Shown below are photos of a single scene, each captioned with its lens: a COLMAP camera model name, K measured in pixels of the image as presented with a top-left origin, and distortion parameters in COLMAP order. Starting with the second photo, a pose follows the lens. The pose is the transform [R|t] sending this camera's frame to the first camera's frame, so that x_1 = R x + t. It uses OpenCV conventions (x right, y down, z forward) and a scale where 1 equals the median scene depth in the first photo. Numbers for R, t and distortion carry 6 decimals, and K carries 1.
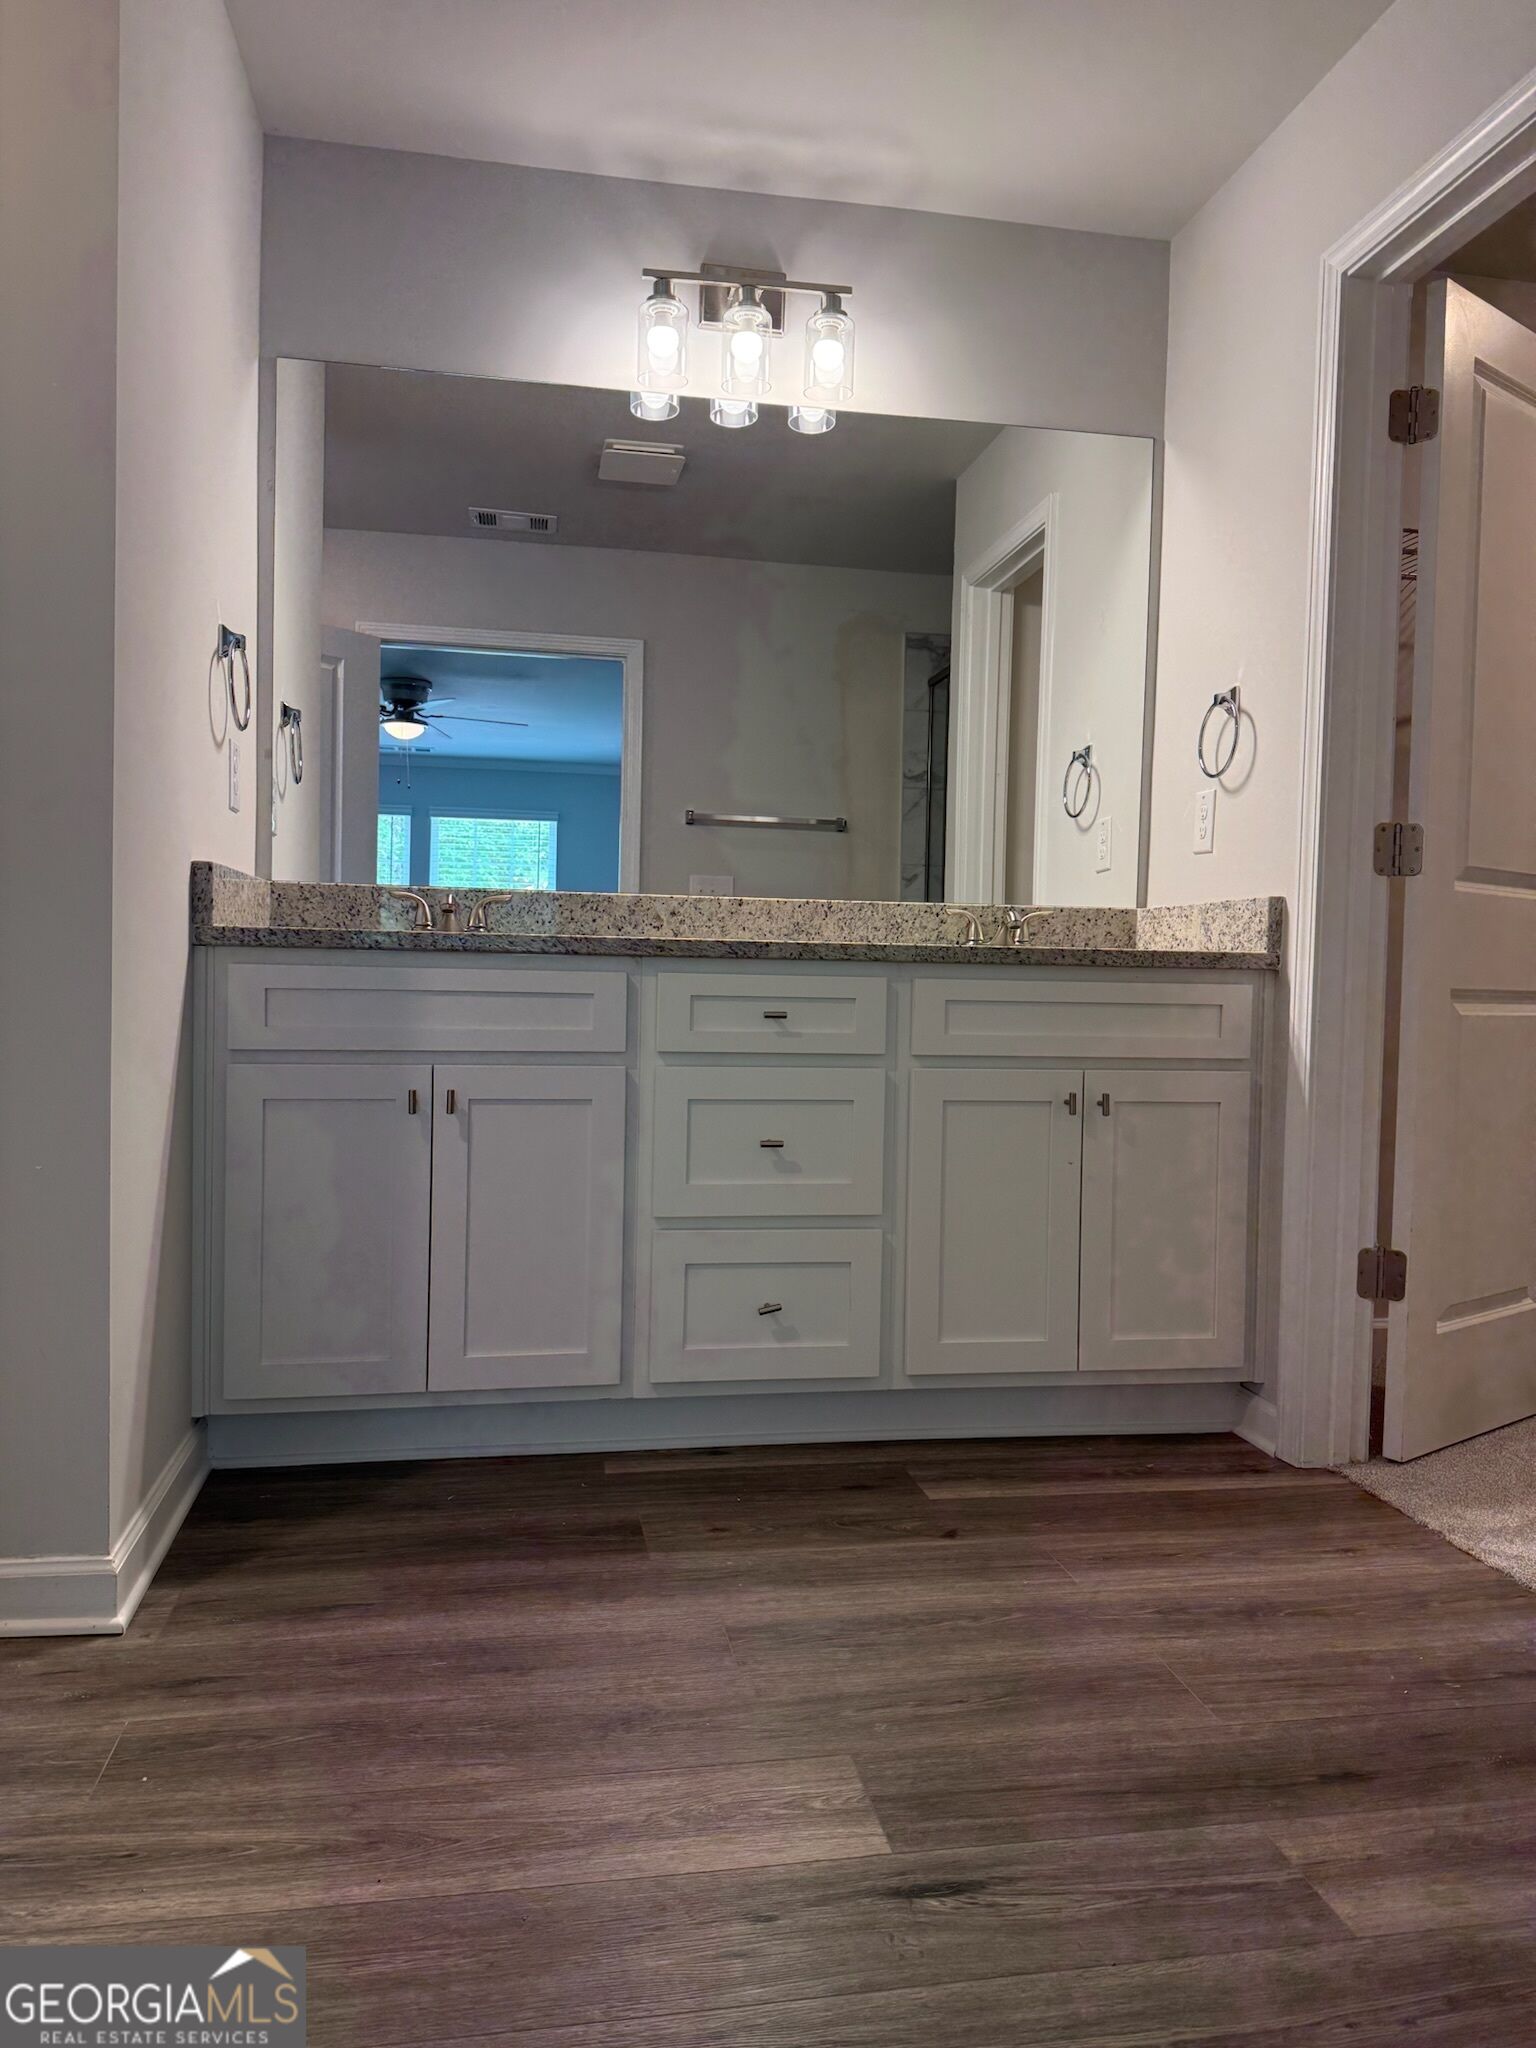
lens RADIAL K [[1440.5, 0, 775.0], [0, 1440.5, 1013.7], [0, 0, 1]] dist [0.014553, -0.004330]
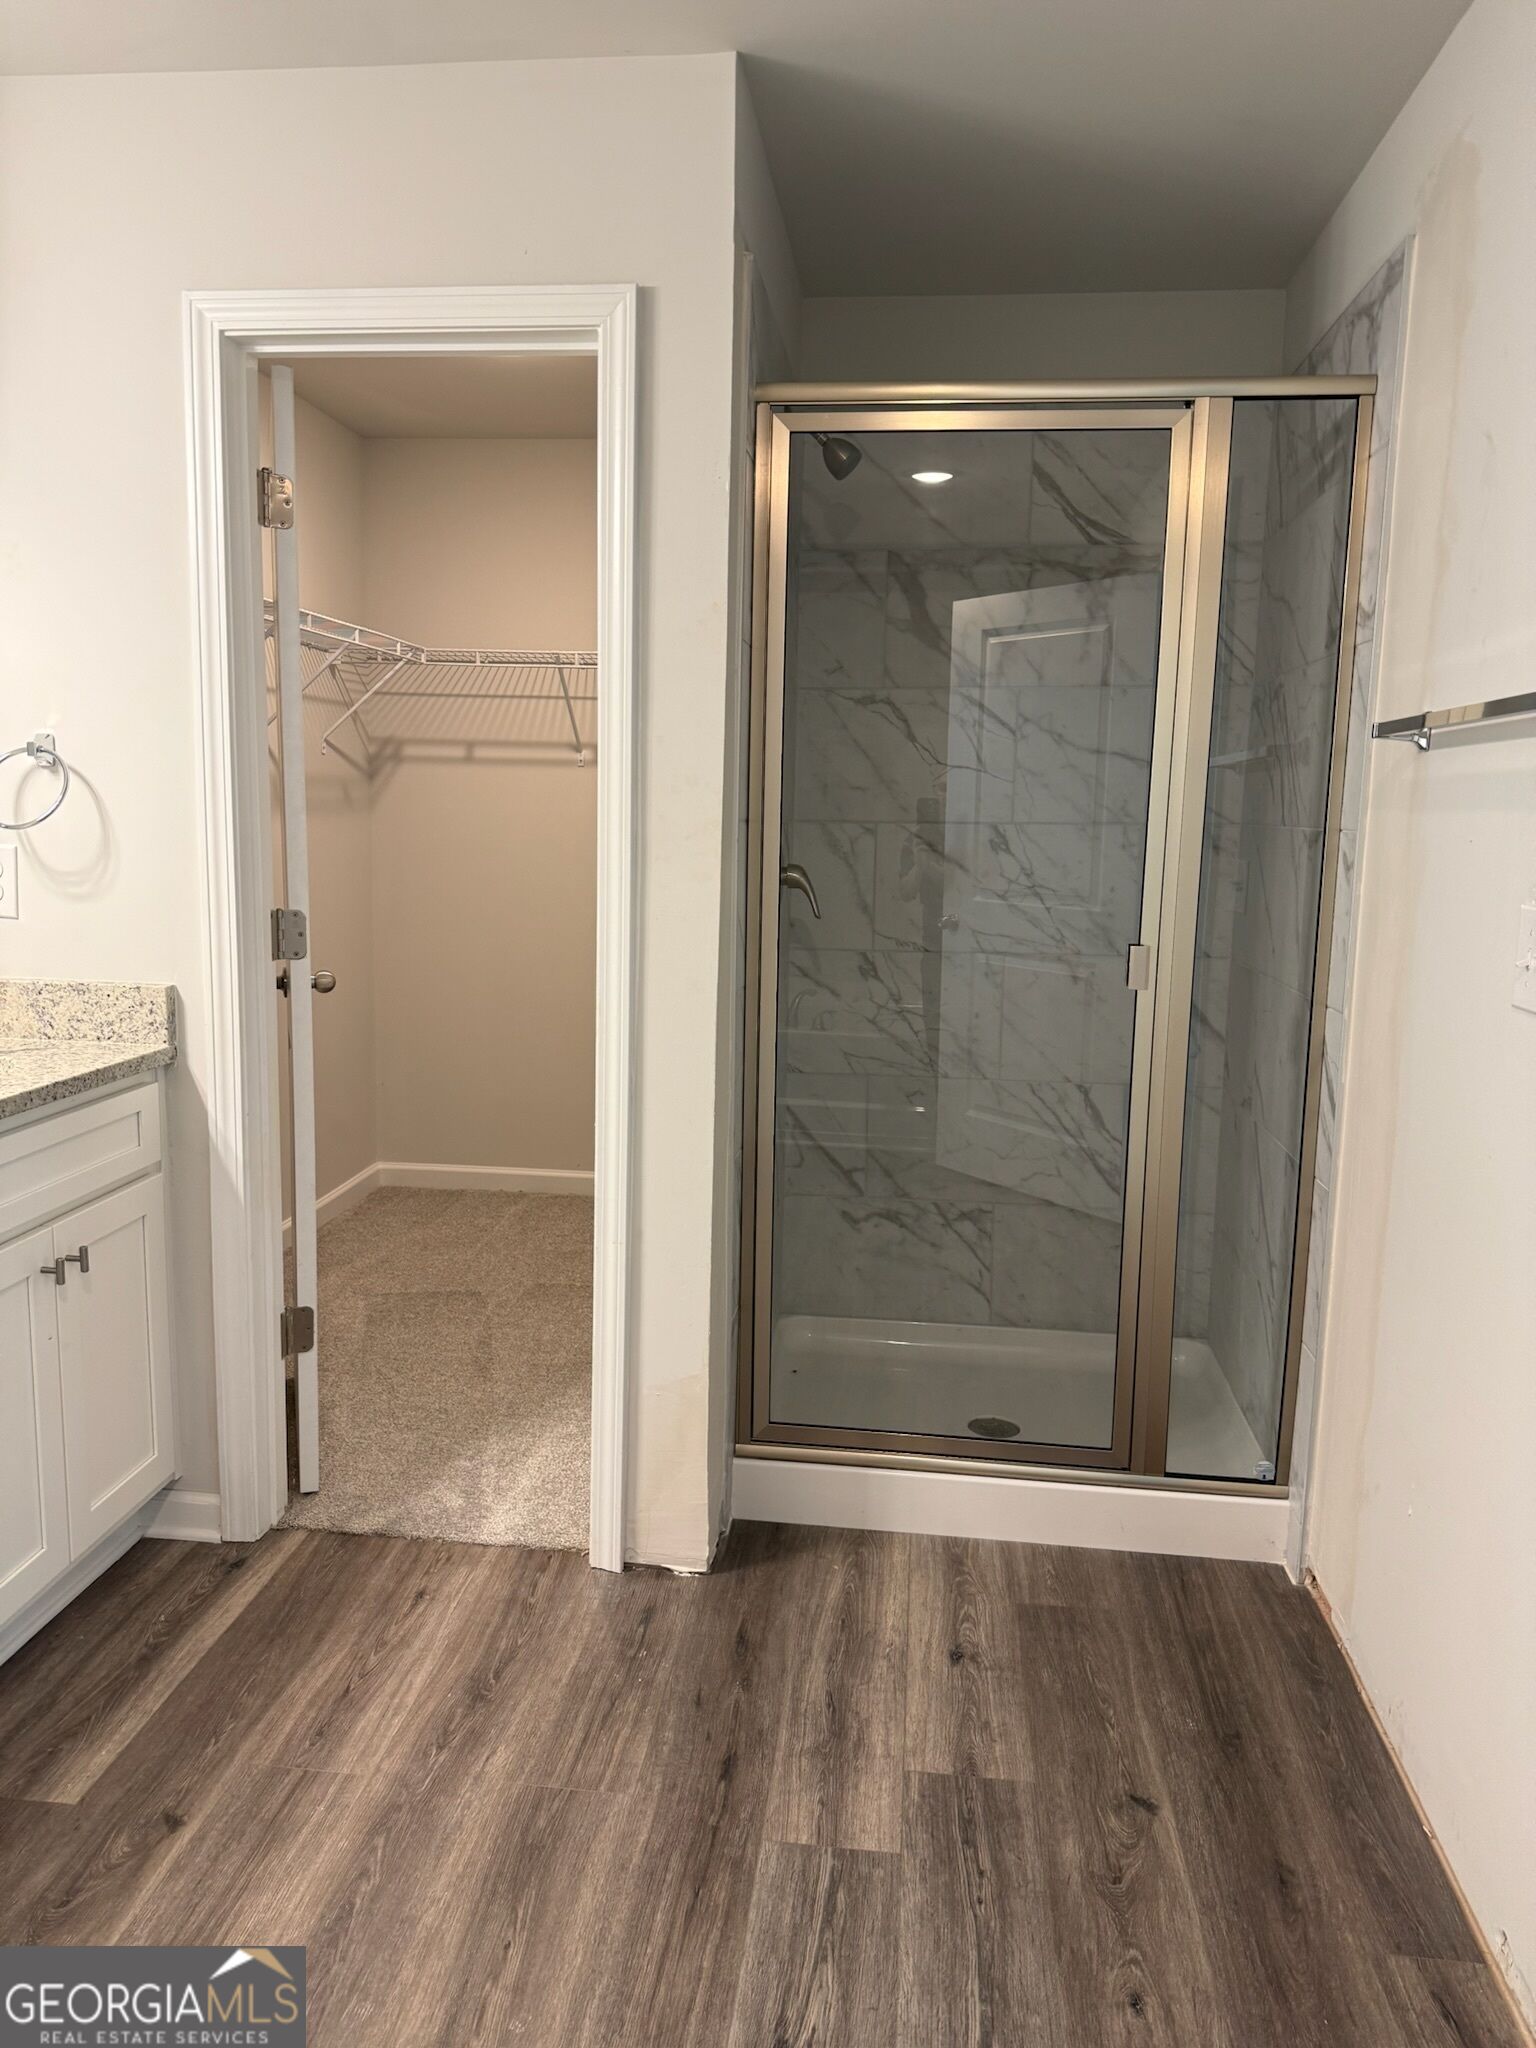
lens RADIAL K [[1440.5, 0, 766.2], [0, 1440.5, 1025.4], [0, 0, 1]] dist [0.014553, -0.004330]
pose [[0.302373, -0.157013, 0.940169, -0.527922], [0.008563, 0.986747, 0.162037, -0.255426], [-0.953151, -0.040945, 0.299710, 0.433369]]
